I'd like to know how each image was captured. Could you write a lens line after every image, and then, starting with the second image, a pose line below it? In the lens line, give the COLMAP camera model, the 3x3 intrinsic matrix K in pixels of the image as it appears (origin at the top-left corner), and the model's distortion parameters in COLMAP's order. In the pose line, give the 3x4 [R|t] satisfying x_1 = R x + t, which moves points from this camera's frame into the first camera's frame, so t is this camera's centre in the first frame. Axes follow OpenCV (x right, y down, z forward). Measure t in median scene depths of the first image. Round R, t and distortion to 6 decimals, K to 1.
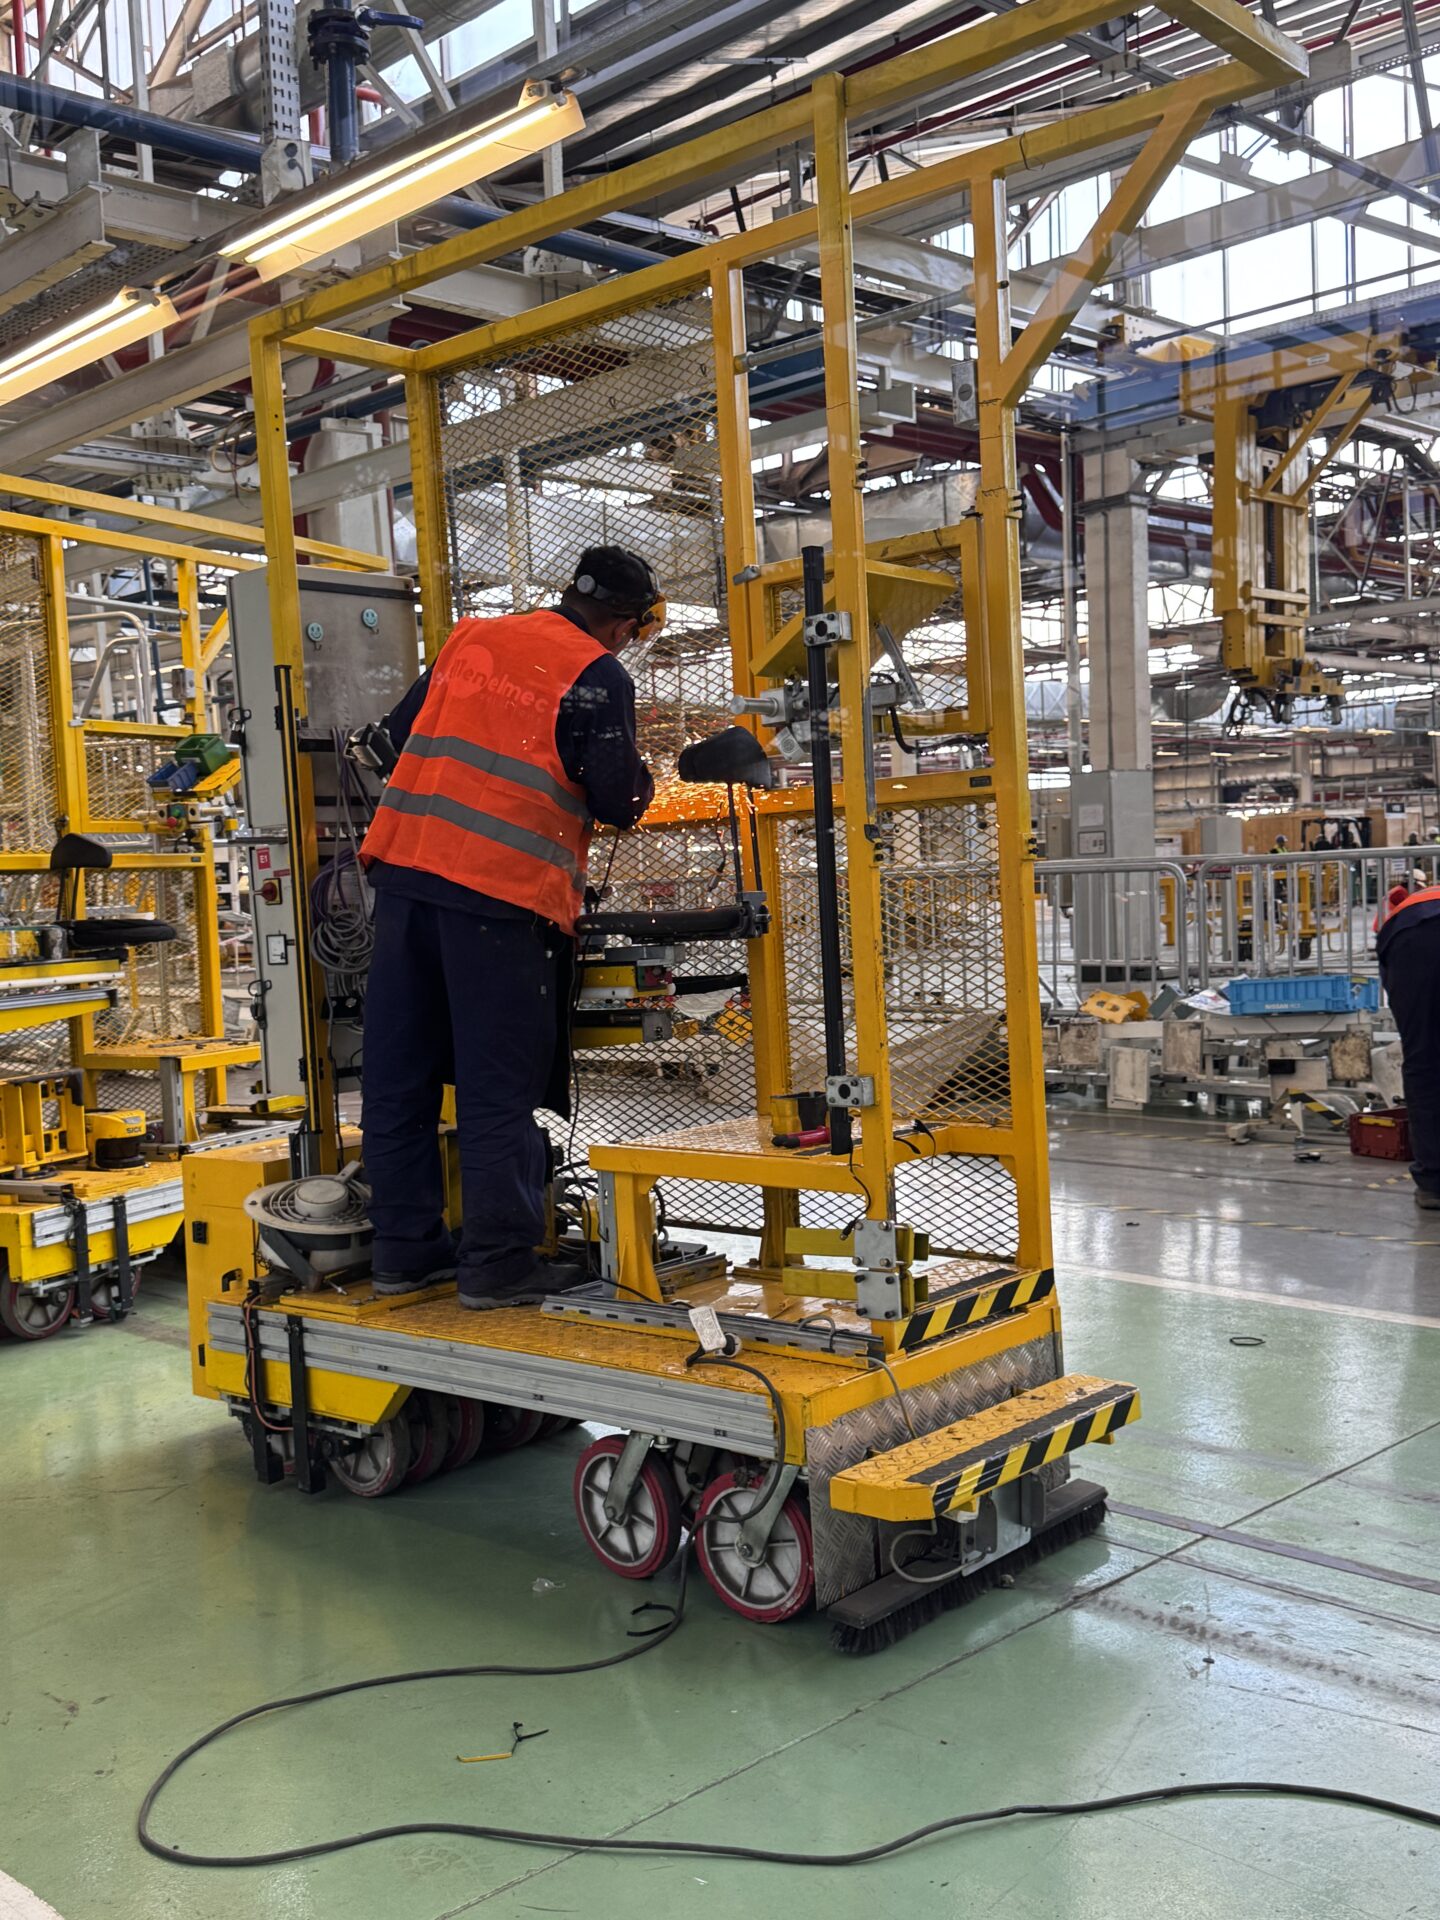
lens RADIAL K [[1894.3, 0, 722.6], [0, 1894.3, 968.3], [0, 0, 1]] dist [0.189312, -0.399889]
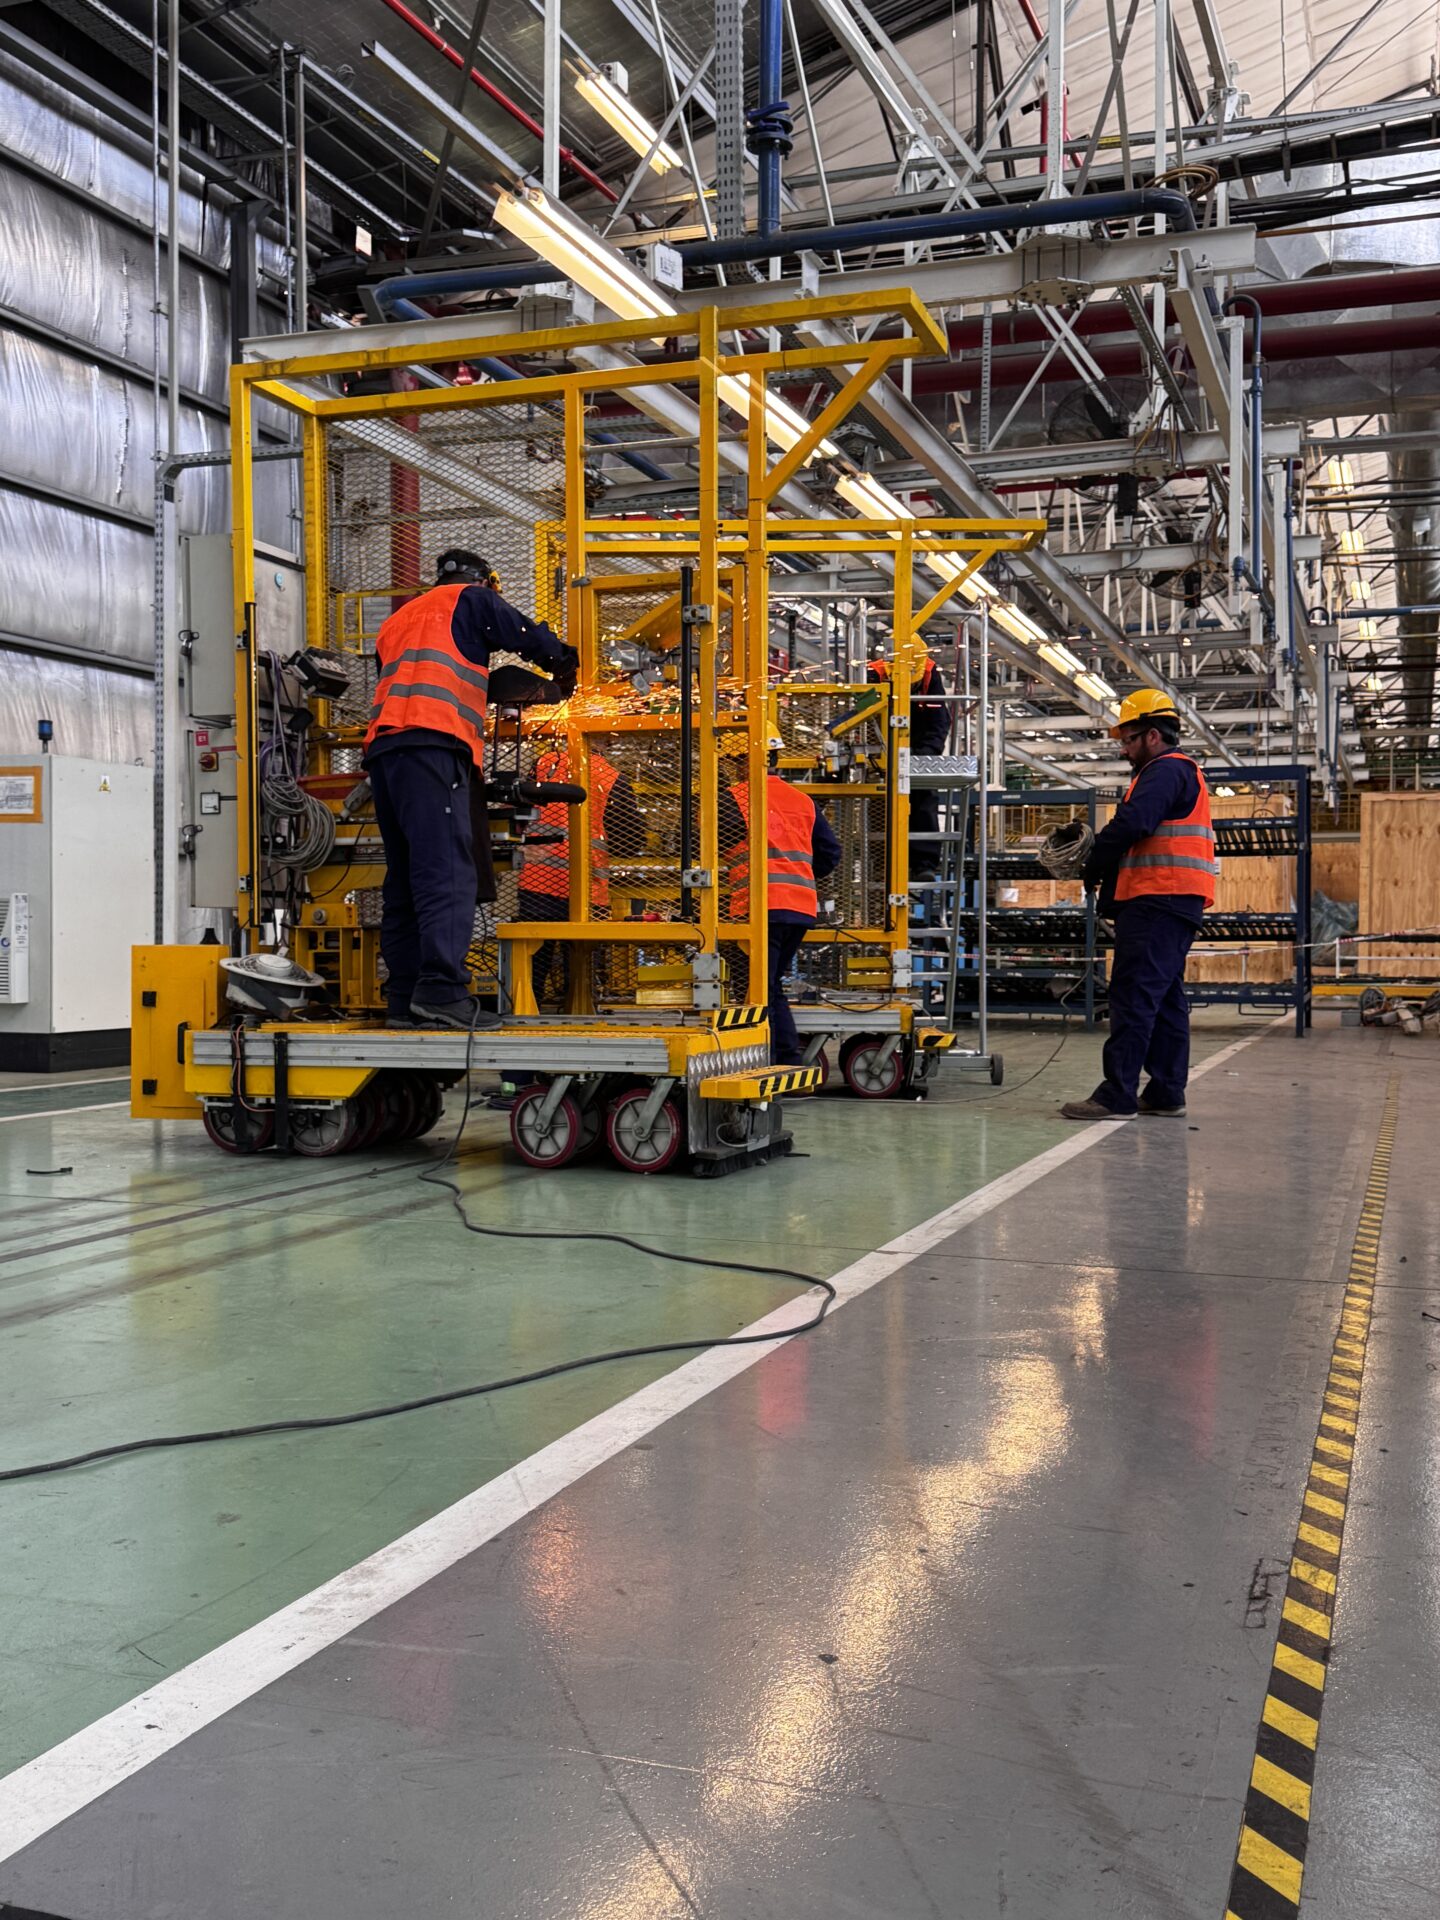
lens RADIAL K [[1894.3, 0, 722.6], [0, 1894.3, 968.3], [0, 0, 1]] dist [0.189312, -0.399889]
pose [[0.920081, 0.050547, 0.388453, -0.478307], [-0.031825, 0.998007, -0.054483, 0.197485], [-0.390433, 0.037766, 0.919856, -0.498967]]
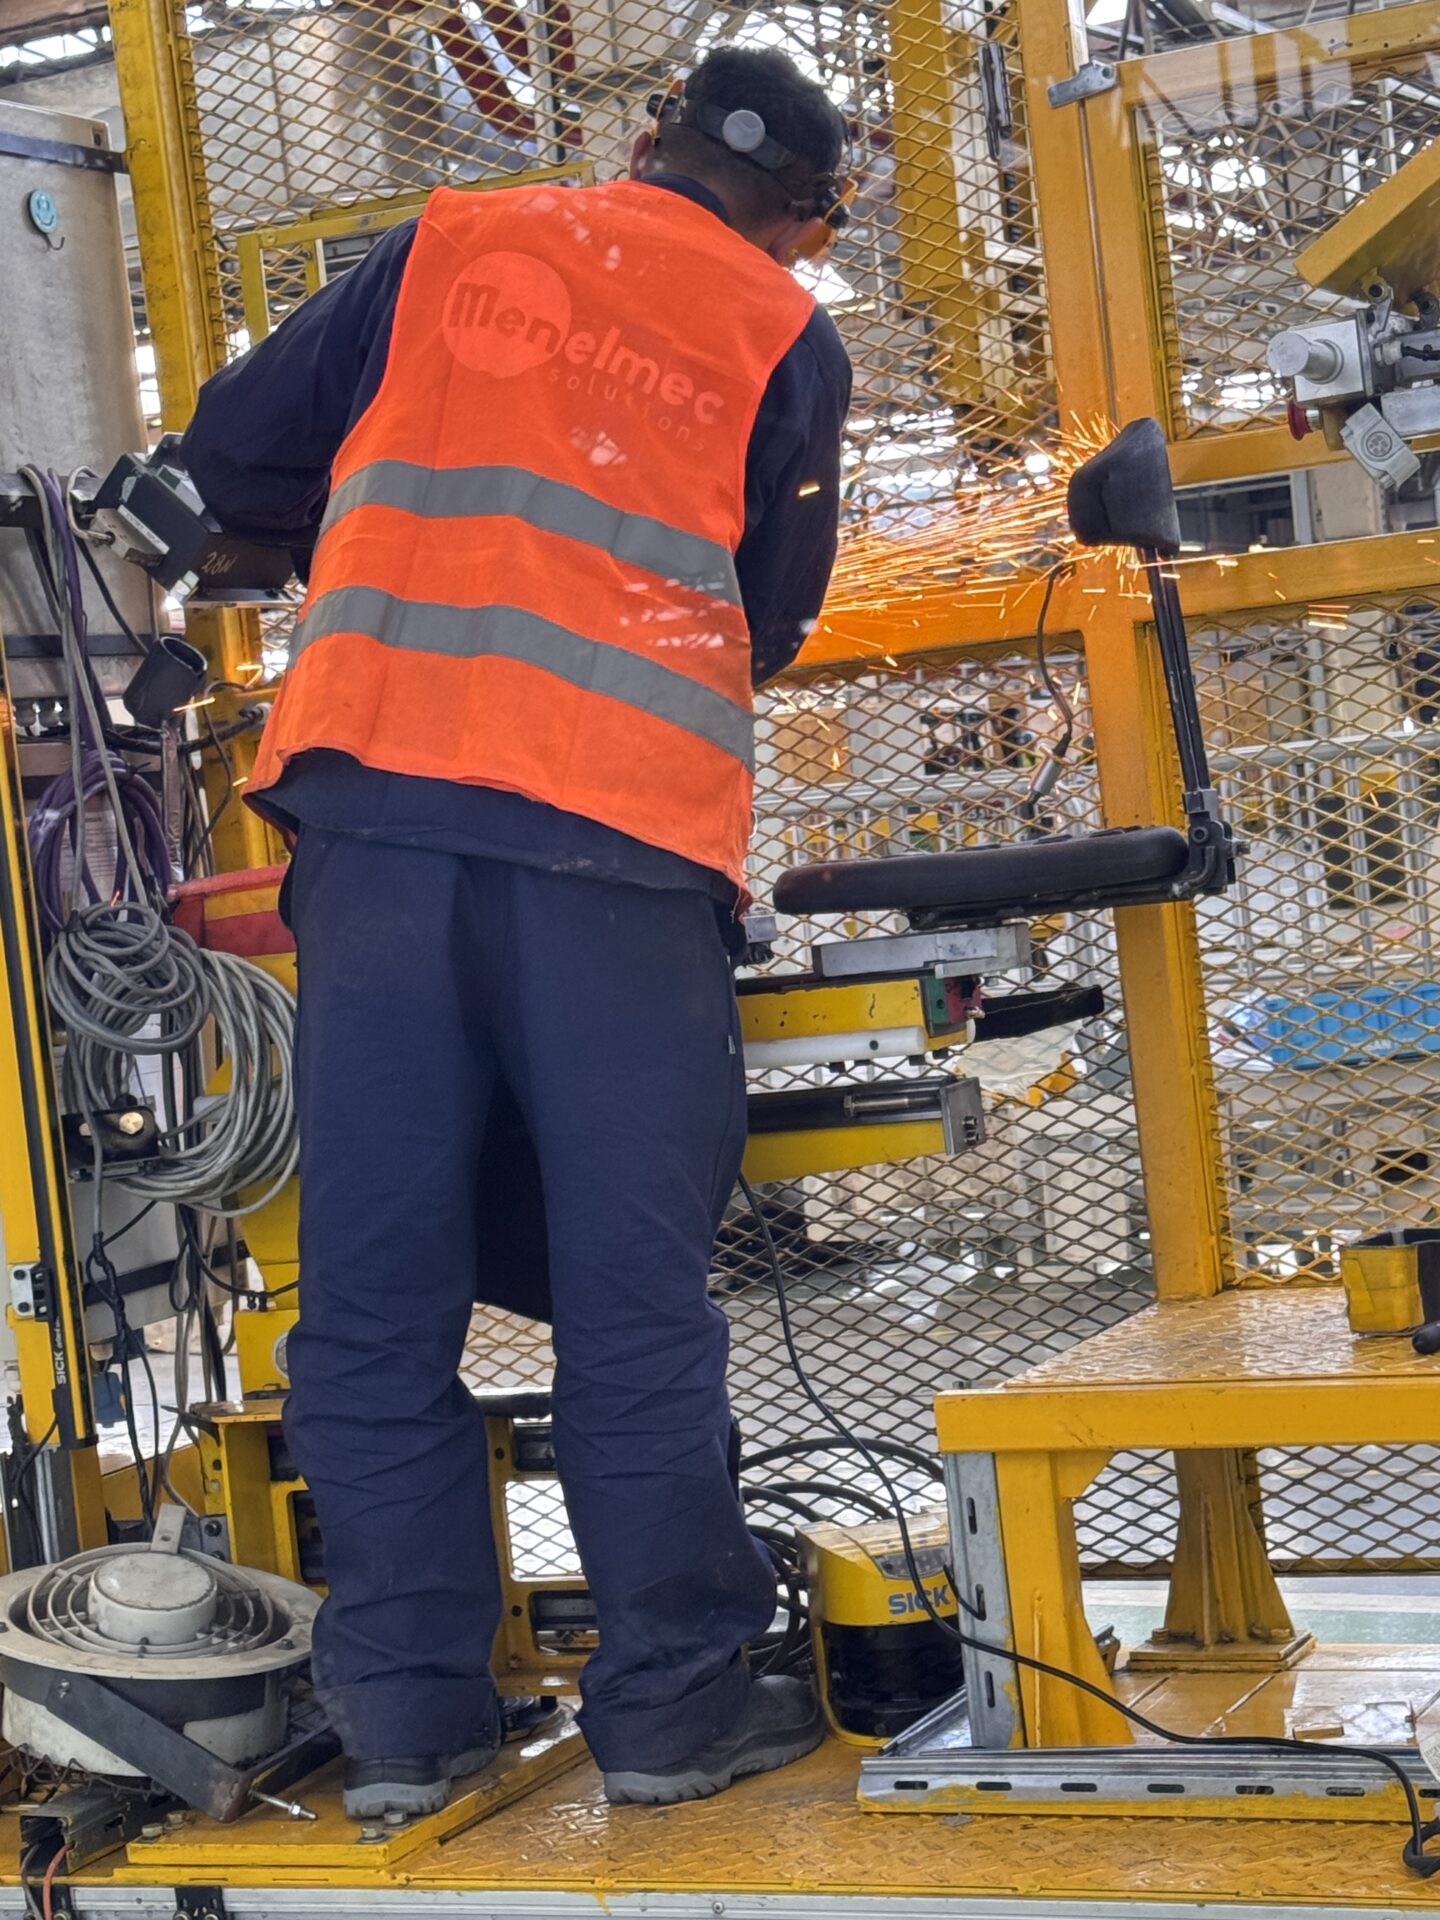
lens RADIAL K [[3923.1, 0, 720.7], [0, 3923.1, 902.8], [0, 0, 1]] dist [0.067769, 0.320990]
pose [[0.956576, -0.057711, 0.285712, -0.338024], [0.069396, 0.997109, -0.030935, 0.006179], [-0.283101, 0.049419, 0.957816, 0.151067]]
